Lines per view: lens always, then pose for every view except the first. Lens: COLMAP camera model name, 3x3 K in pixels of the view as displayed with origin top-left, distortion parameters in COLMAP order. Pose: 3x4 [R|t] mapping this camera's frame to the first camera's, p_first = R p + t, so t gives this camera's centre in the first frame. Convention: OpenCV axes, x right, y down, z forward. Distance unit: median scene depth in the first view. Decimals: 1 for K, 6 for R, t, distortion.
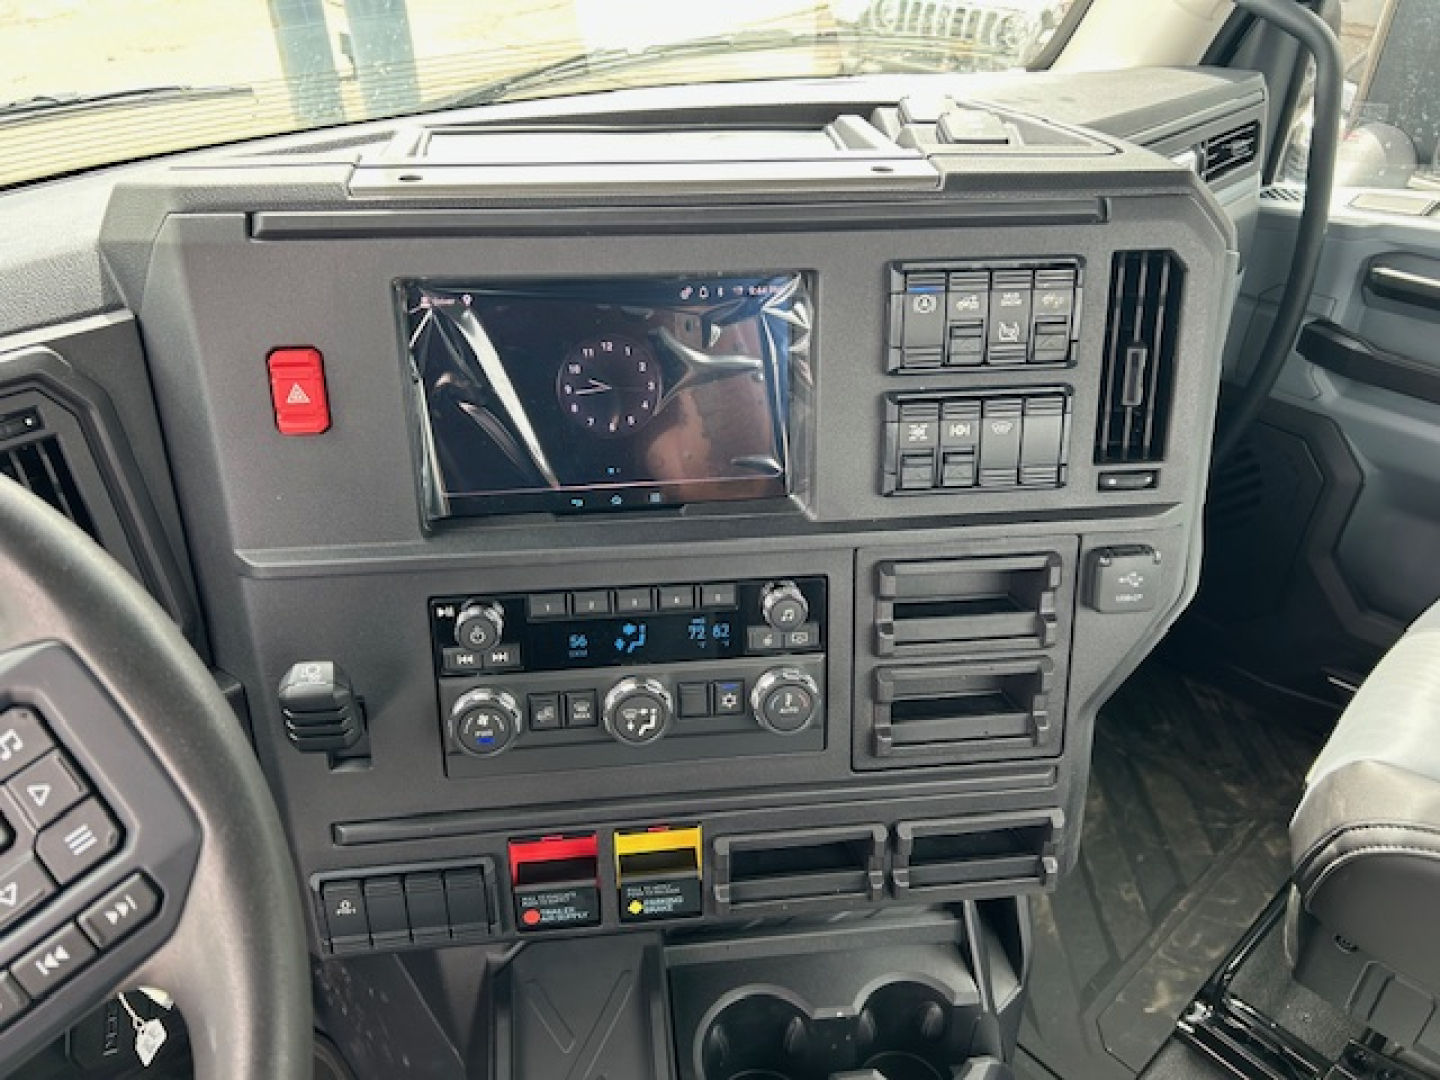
lens RADIAL K [[1180.4, 0, 720.0], [0, 1180.4, 540.0], [0, 0, 1]] dist [0.004291, -0.007616]
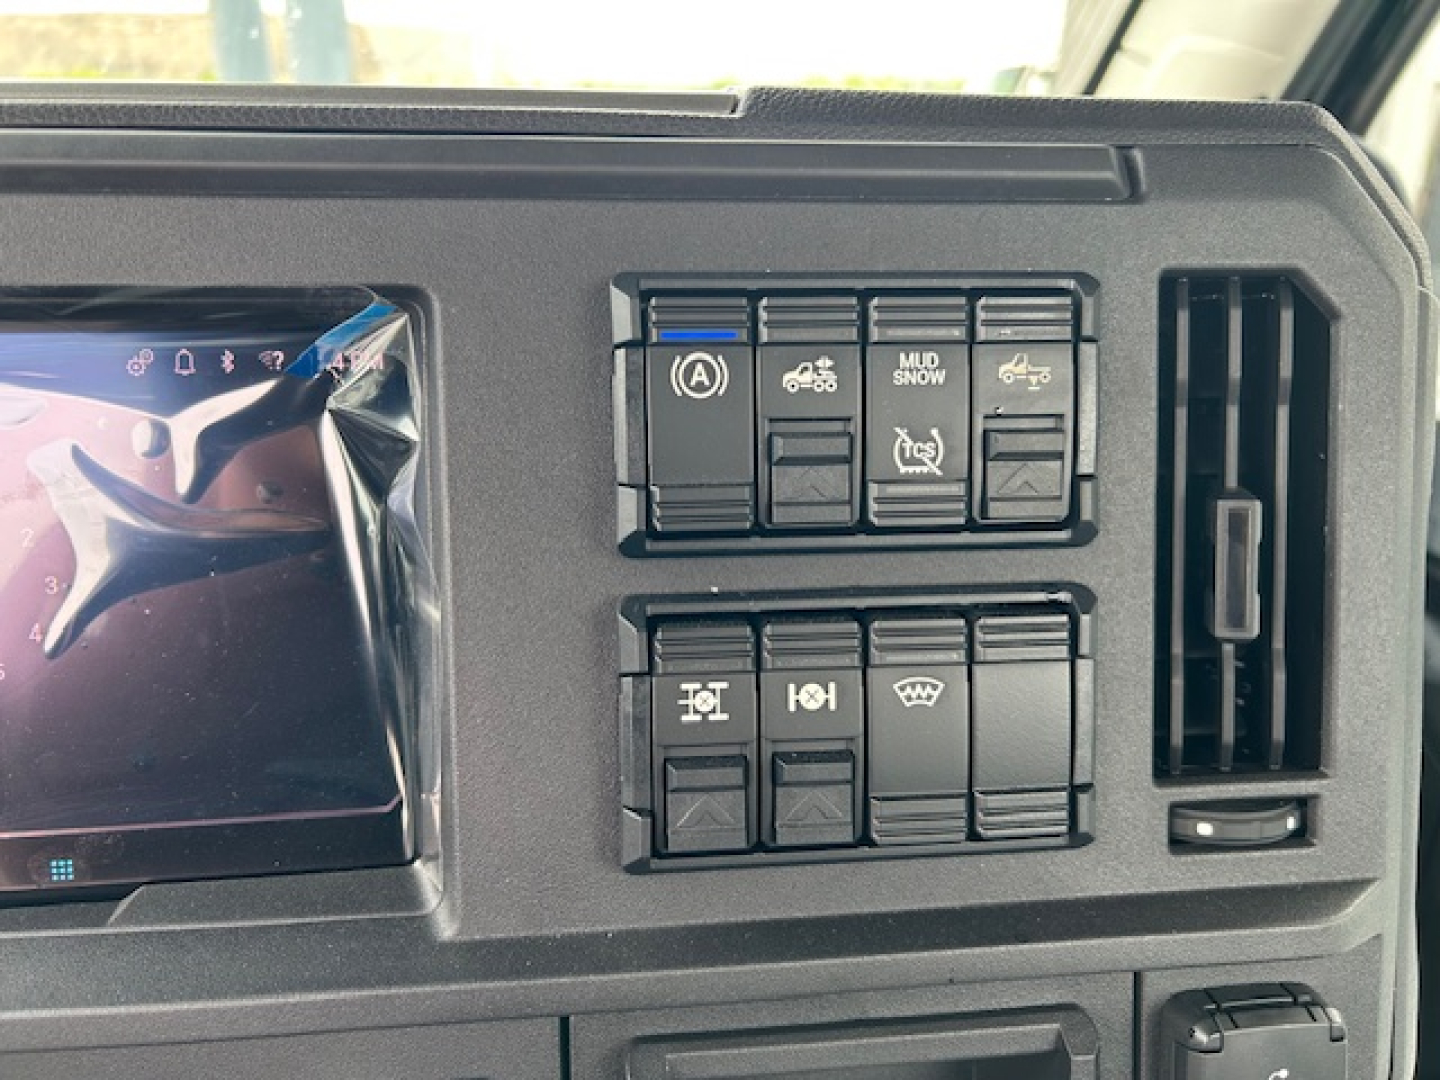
lens RADIAL K [[1296.7, 0, 662.4], [0, 1296.7, 477.6], [0, 0, 1]] dist [0.174933, -0.459952]
pose [[0.999998, -0.000695, -0.001789, 0.154034], [0.000188, 0.963168, -0.268901, -0.046384], [0.001909, 0.268900, 0.963166, 0.559381]]
